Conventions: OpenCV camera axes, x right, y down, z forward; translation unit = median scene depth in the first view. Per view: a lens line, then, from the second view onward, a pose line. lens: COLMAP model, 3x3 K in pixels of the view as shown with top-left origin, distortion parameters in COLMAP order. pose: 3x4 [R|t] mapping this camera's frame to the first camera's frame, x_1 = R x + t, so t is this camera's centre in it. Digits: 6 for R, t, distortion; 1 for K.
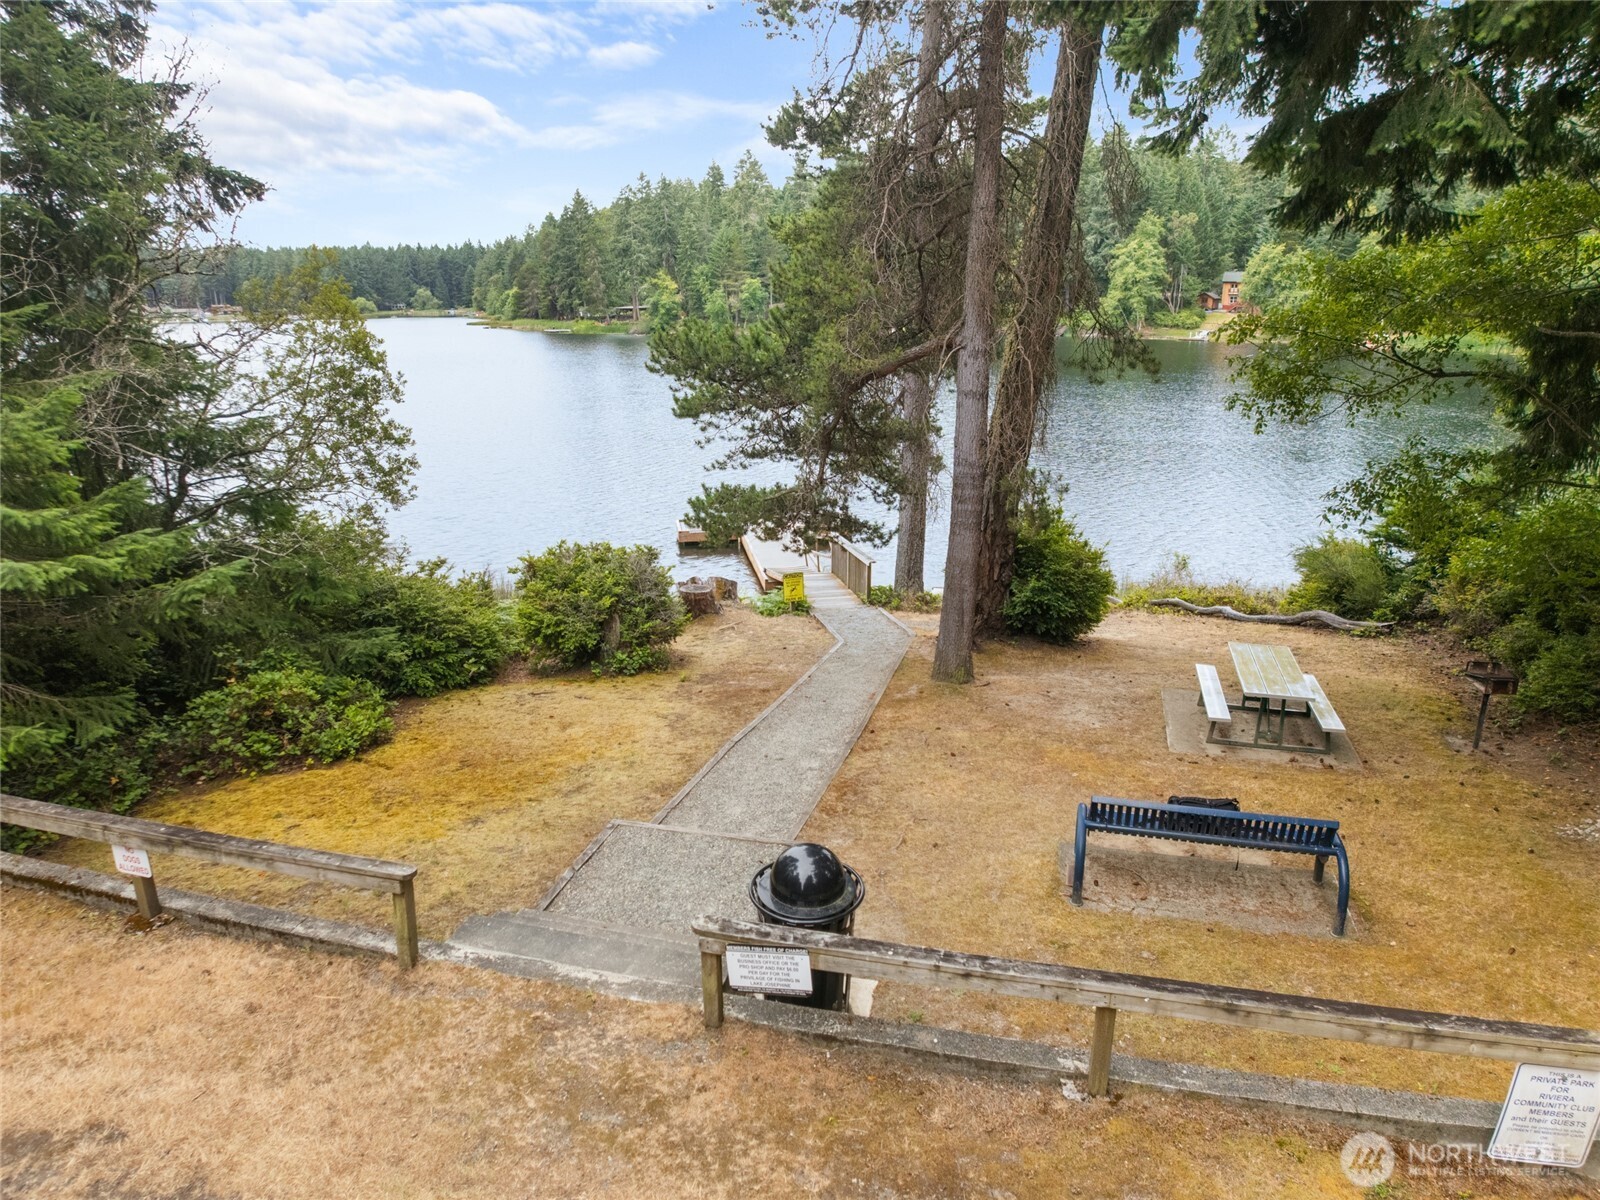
lens RADIAL K [[932.4, 0, 812.6], [0, 932.4, 599.2], [0, 0, 1]] dist [-0.056505, -0.008297]
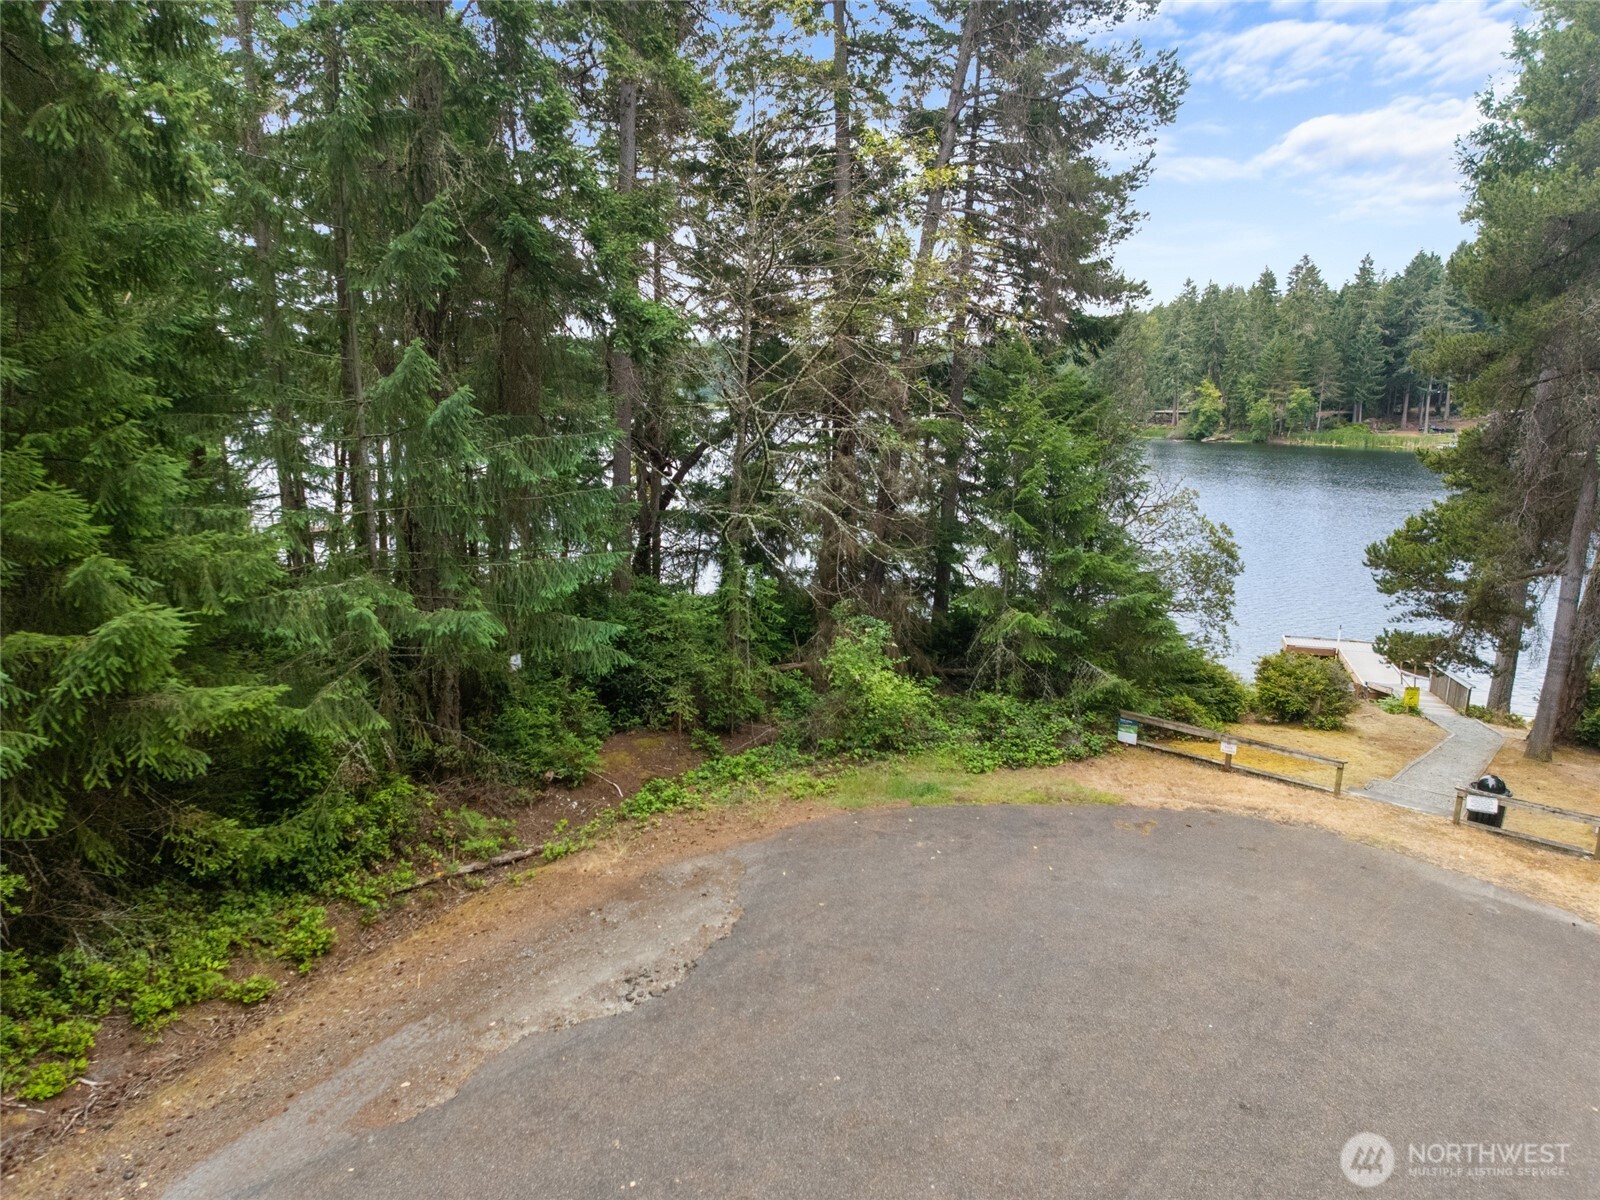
lens RADIAL K [[932.4, 0, 836.3], [0, 932.4, 604.2], [0, 0, 1]] dist [-0.056505, -0.008297]
pose [[0.873987, 0.105169, -0.474432, -0.197706], [-0.147203, 0.987727, -0.052221, 0.069576], [0.463118, 0.115478, 0.878742, -0.946515]]
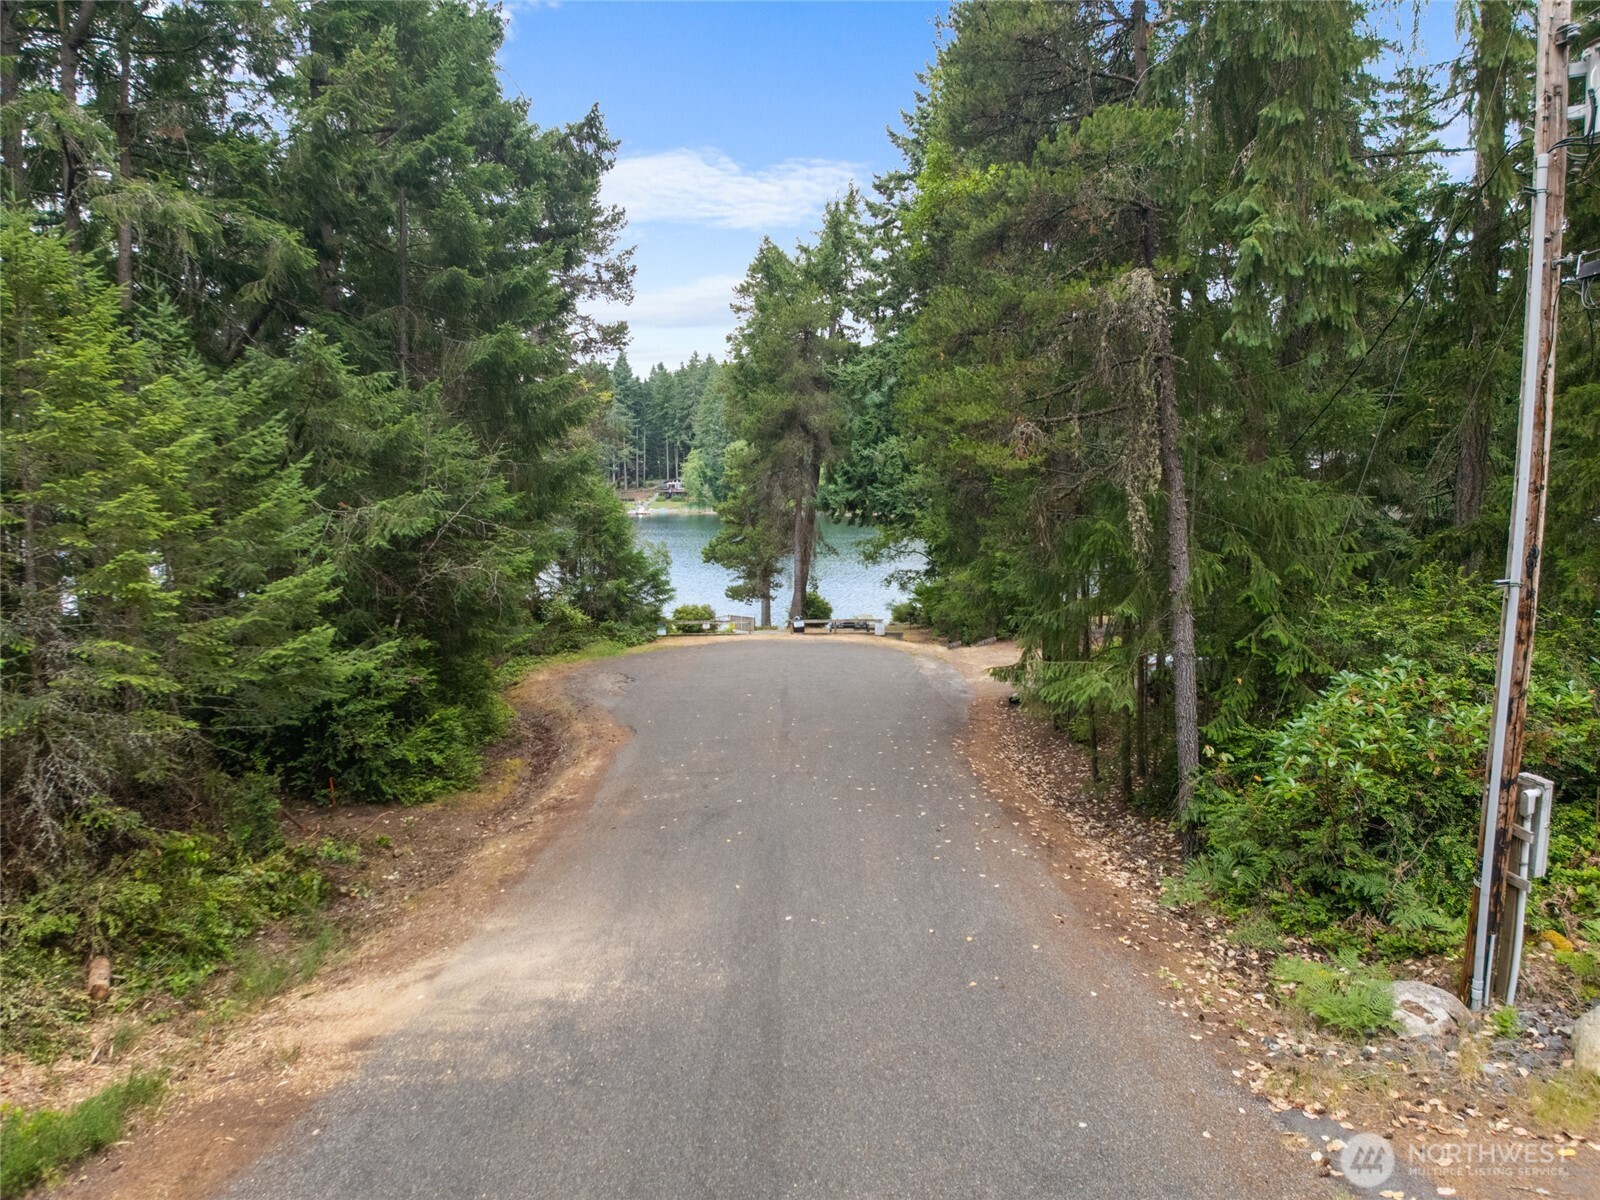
lens RADIAL K [[932.4, 0, 792.9], [0, 932.4, 592.4], [0, 0, 1]] dist [-0.056505, -0.008297]
pose [[0.962347, -0.031516, 0.269991, -0.838339], [0.080929, 0.981432, -0.173899, 0.554475], [-0.259498, 0.189201, 0.947029, -2.516926]]
